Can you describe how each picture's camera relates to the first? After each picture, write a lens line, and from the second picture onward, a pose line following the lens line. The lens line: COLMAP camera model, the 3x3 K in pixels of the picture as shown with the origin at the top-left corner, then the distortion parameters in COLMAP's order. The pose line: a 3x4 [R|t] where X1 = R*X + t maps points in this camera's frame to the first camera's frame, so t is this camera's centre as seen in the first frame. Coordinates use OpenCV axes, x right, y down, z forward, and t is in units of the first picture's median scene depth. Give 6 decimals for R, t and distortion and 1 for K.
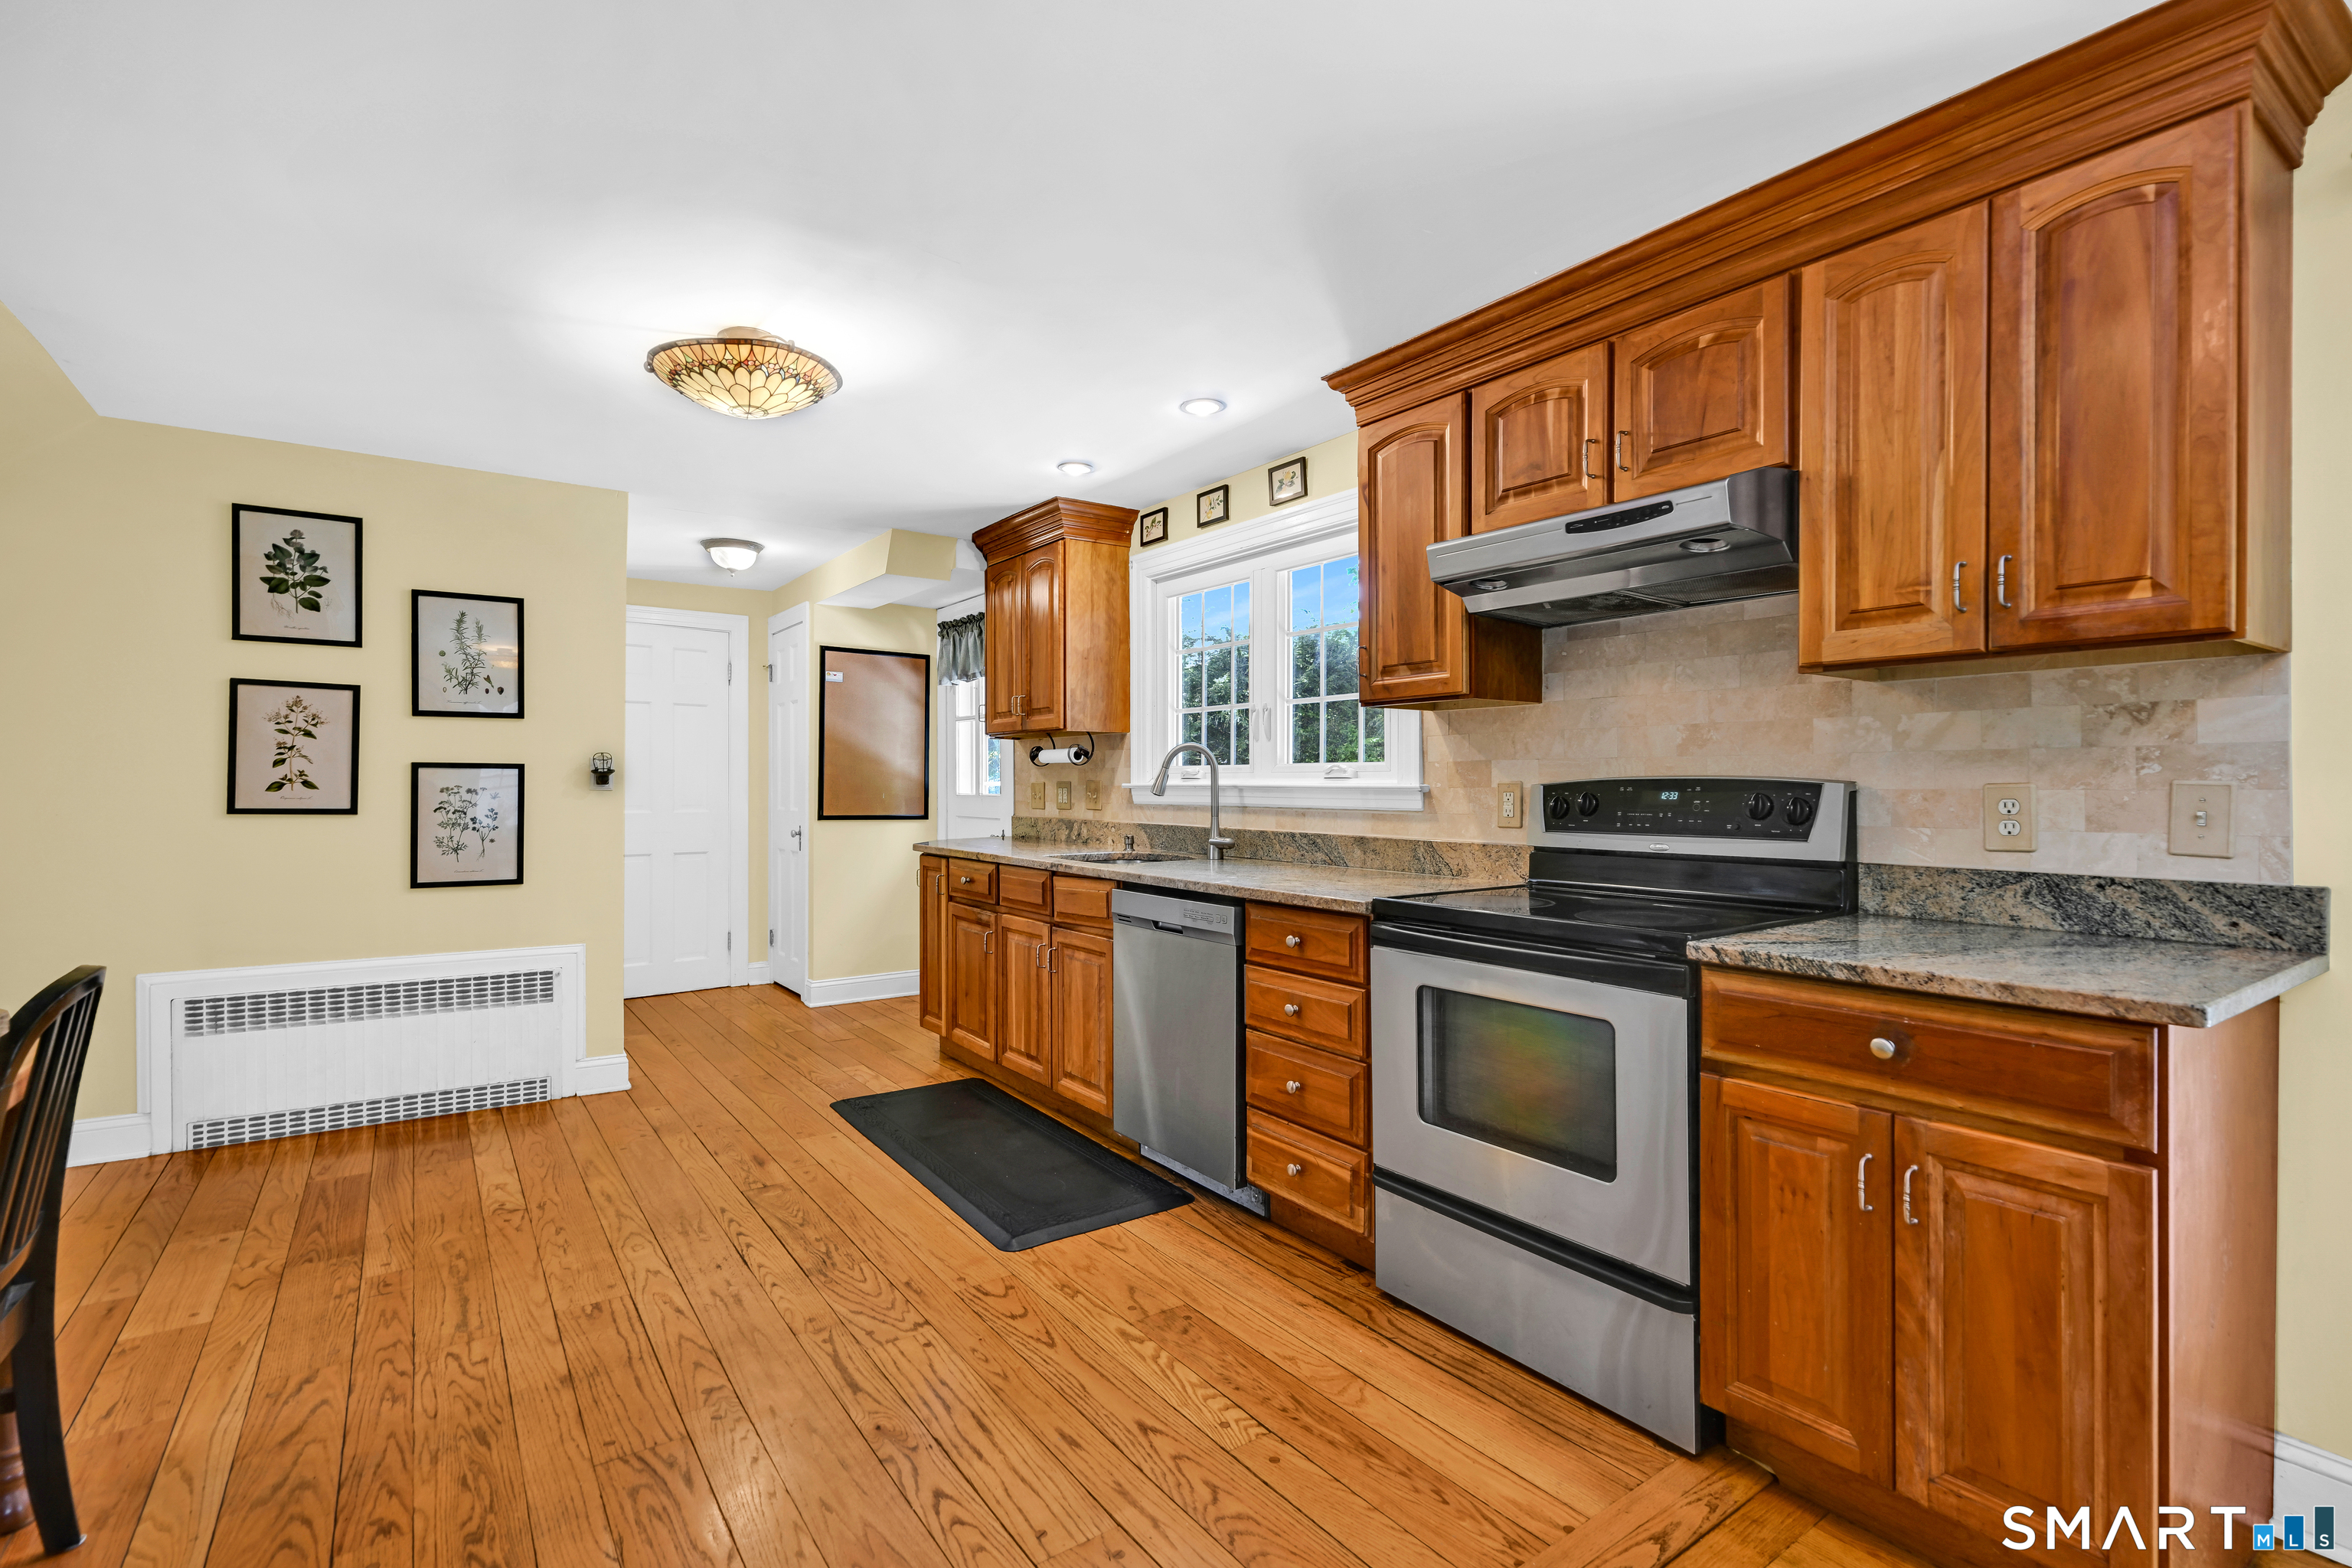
lens RADIAL K [[1078.2, 0, 1177.7], [0, 1078.2, 784.3], [0, 0, 1]] dist [-0.000458, -0.000590]
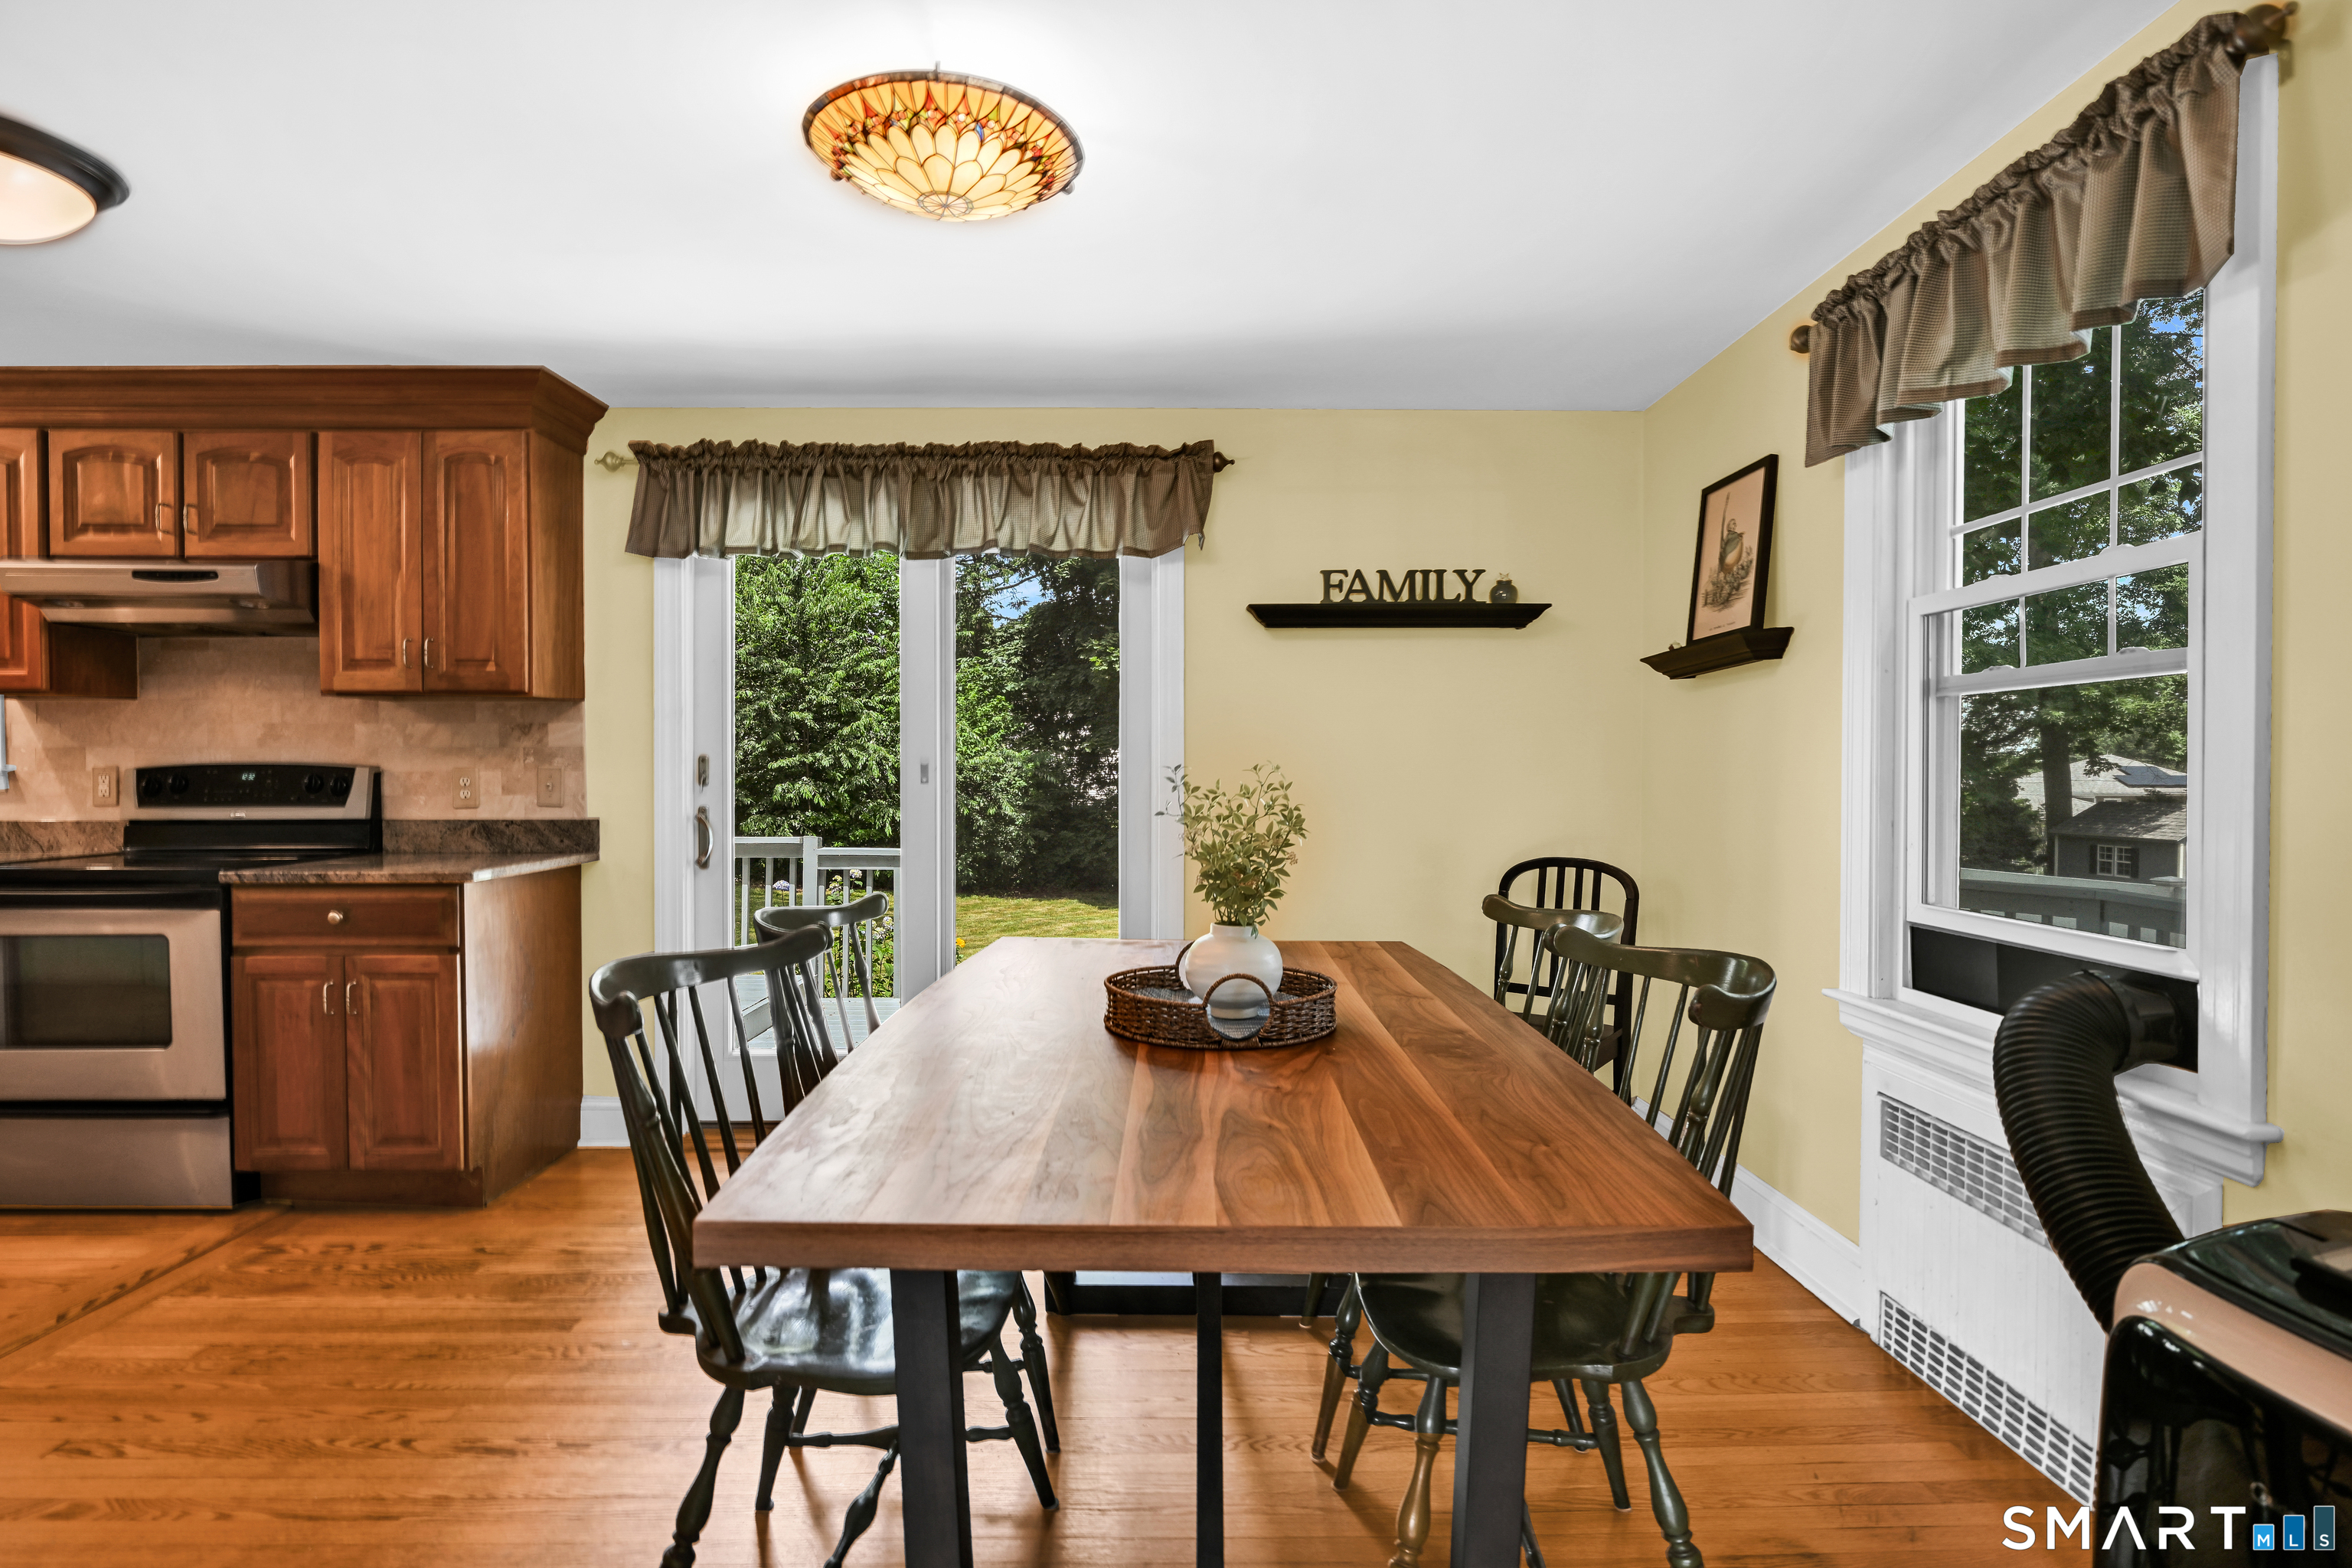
lens RADIAL K [[1191.1, 0, 1181.5], [0, 1191.1, 788.2], [0, 0, 1]] dist [-0.007223, 0.000014]
pose [[0.566702, -0.014407, 0.823797, -0.130607], [0.000250, 0.999850, 0.017314, -0.000230], [-0.823923, -0.009606, 0.566621, -1.044810]]
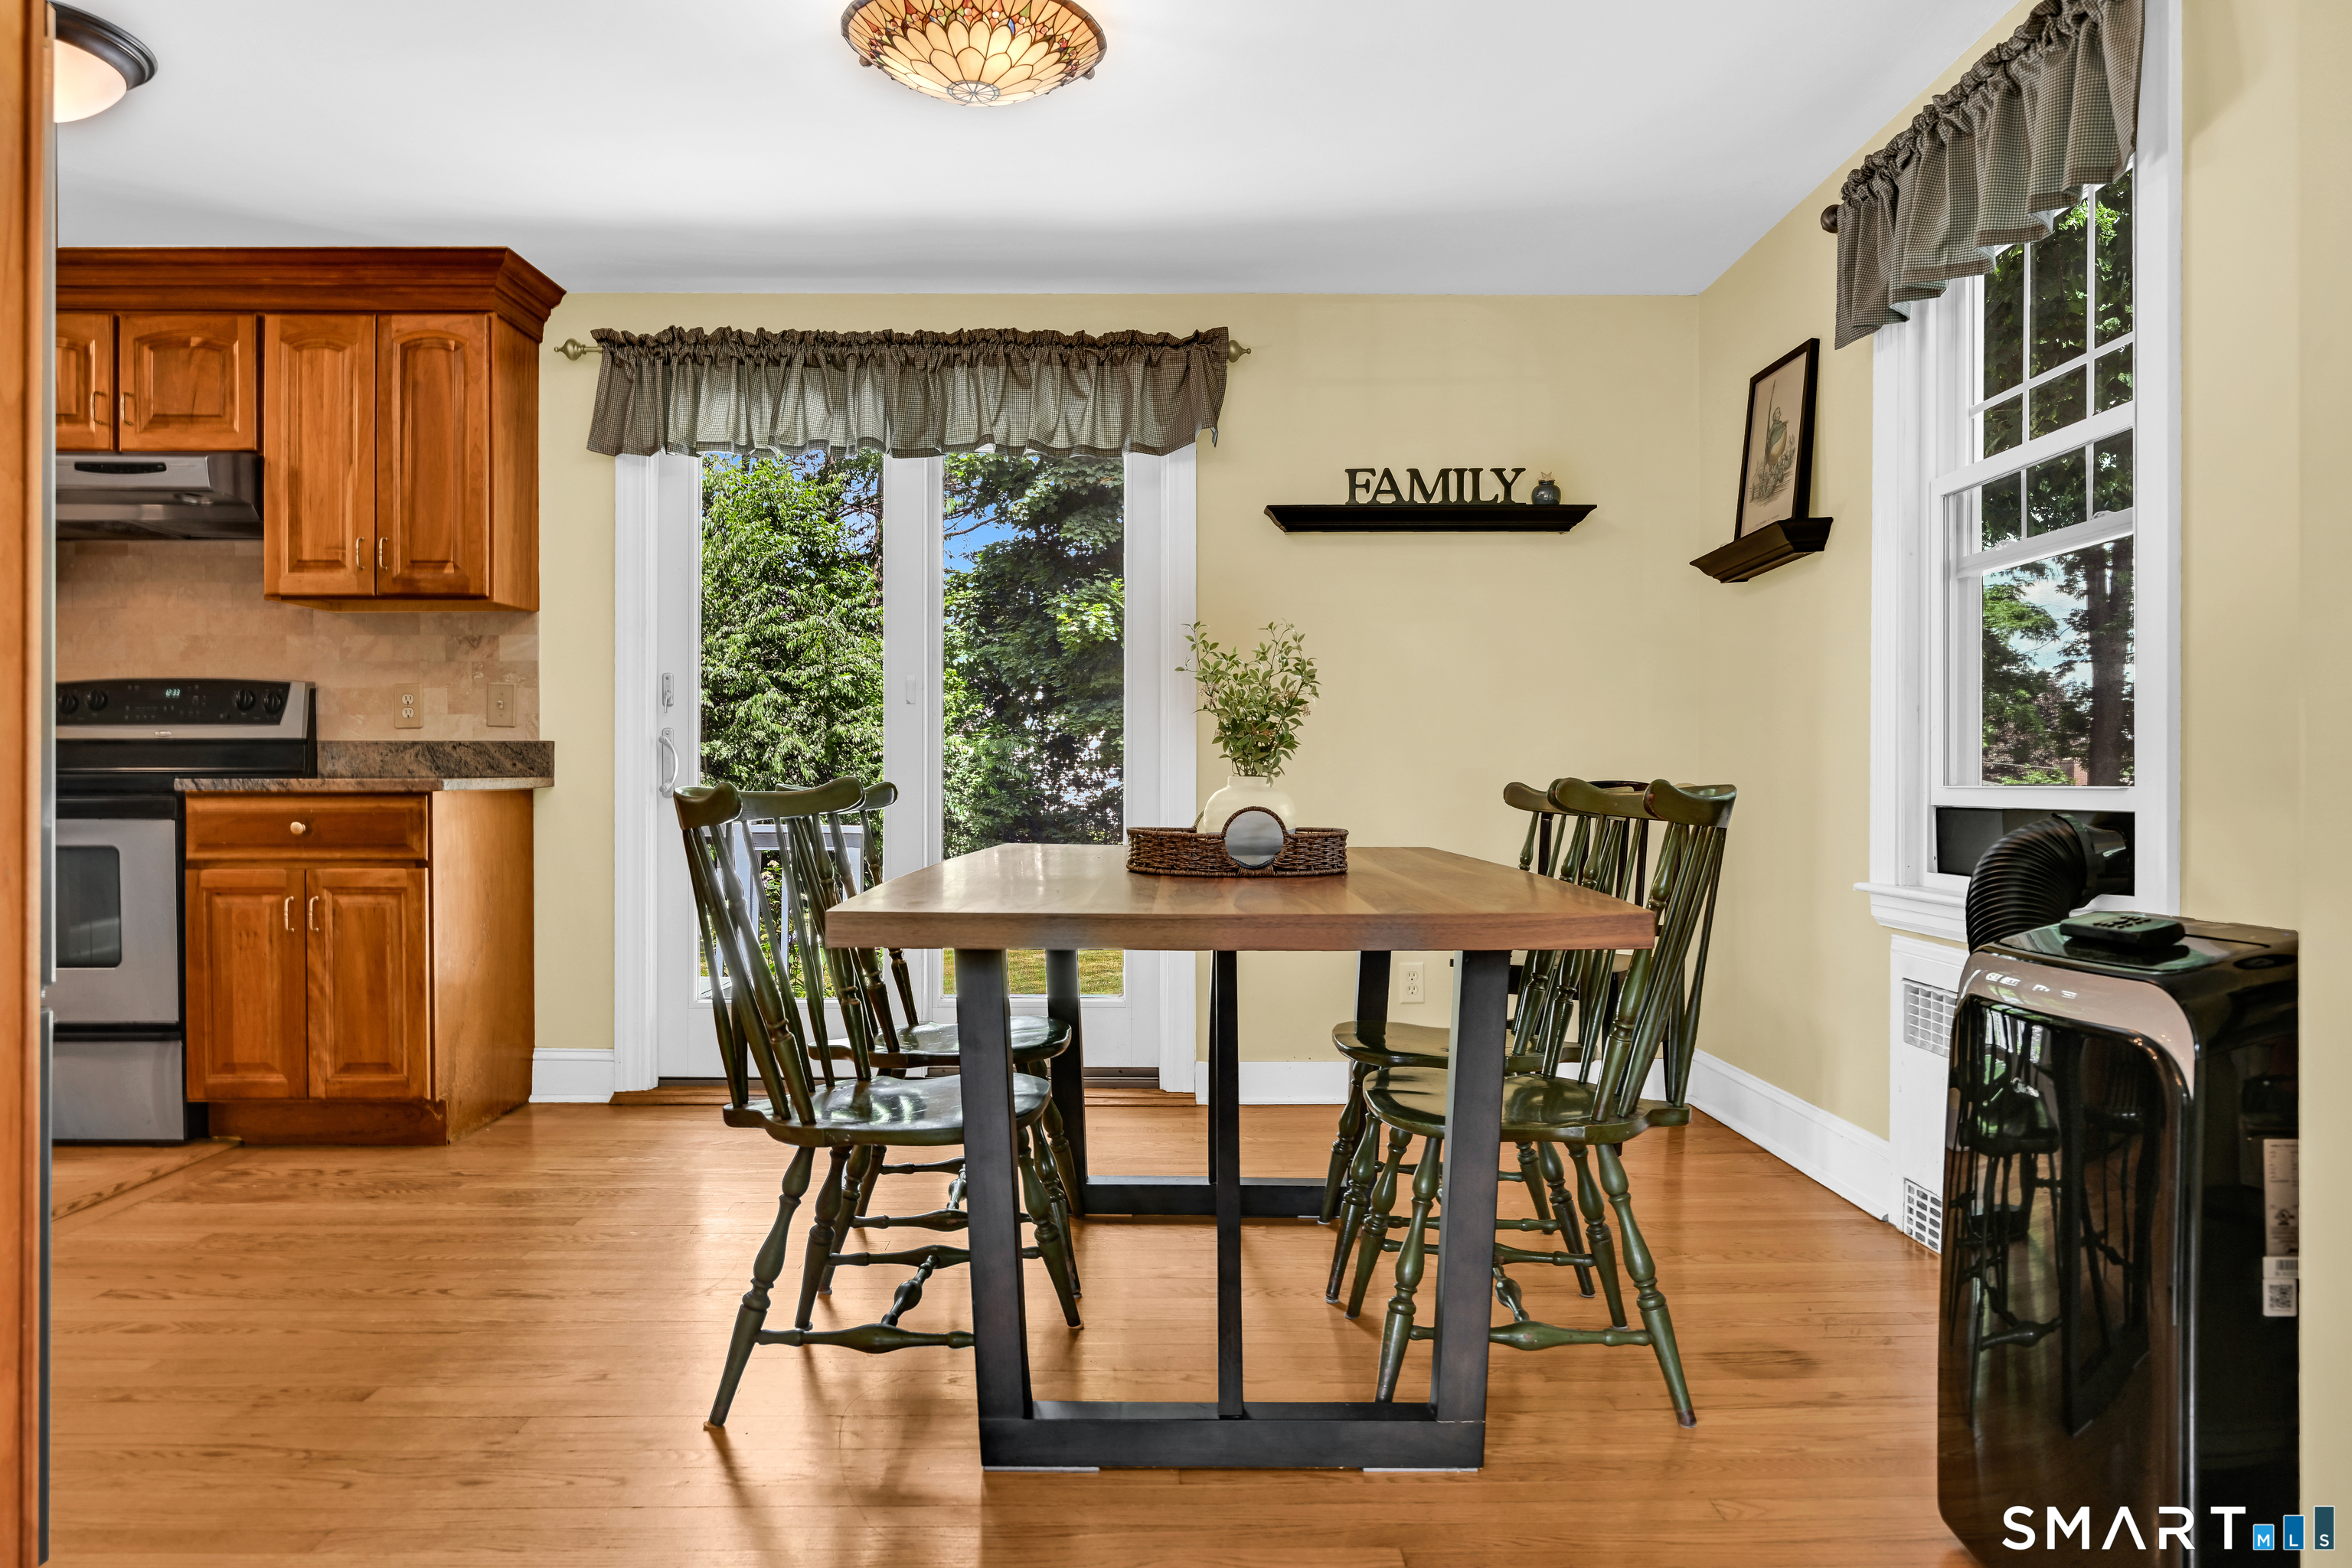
lens RADIAL K [[1565.3, 0, 1181.0], [0, 1565.3, 784.5], [0, 0, 1]] dist [-0.002810, -0.003400]
pose [[0.567473, -0.006476, 0.823367, -0.470168], [-0.000102, 0.999969, 0.007935, 0.133827], [-0.823392, -0.004587, 0.567454, -1.258286]]
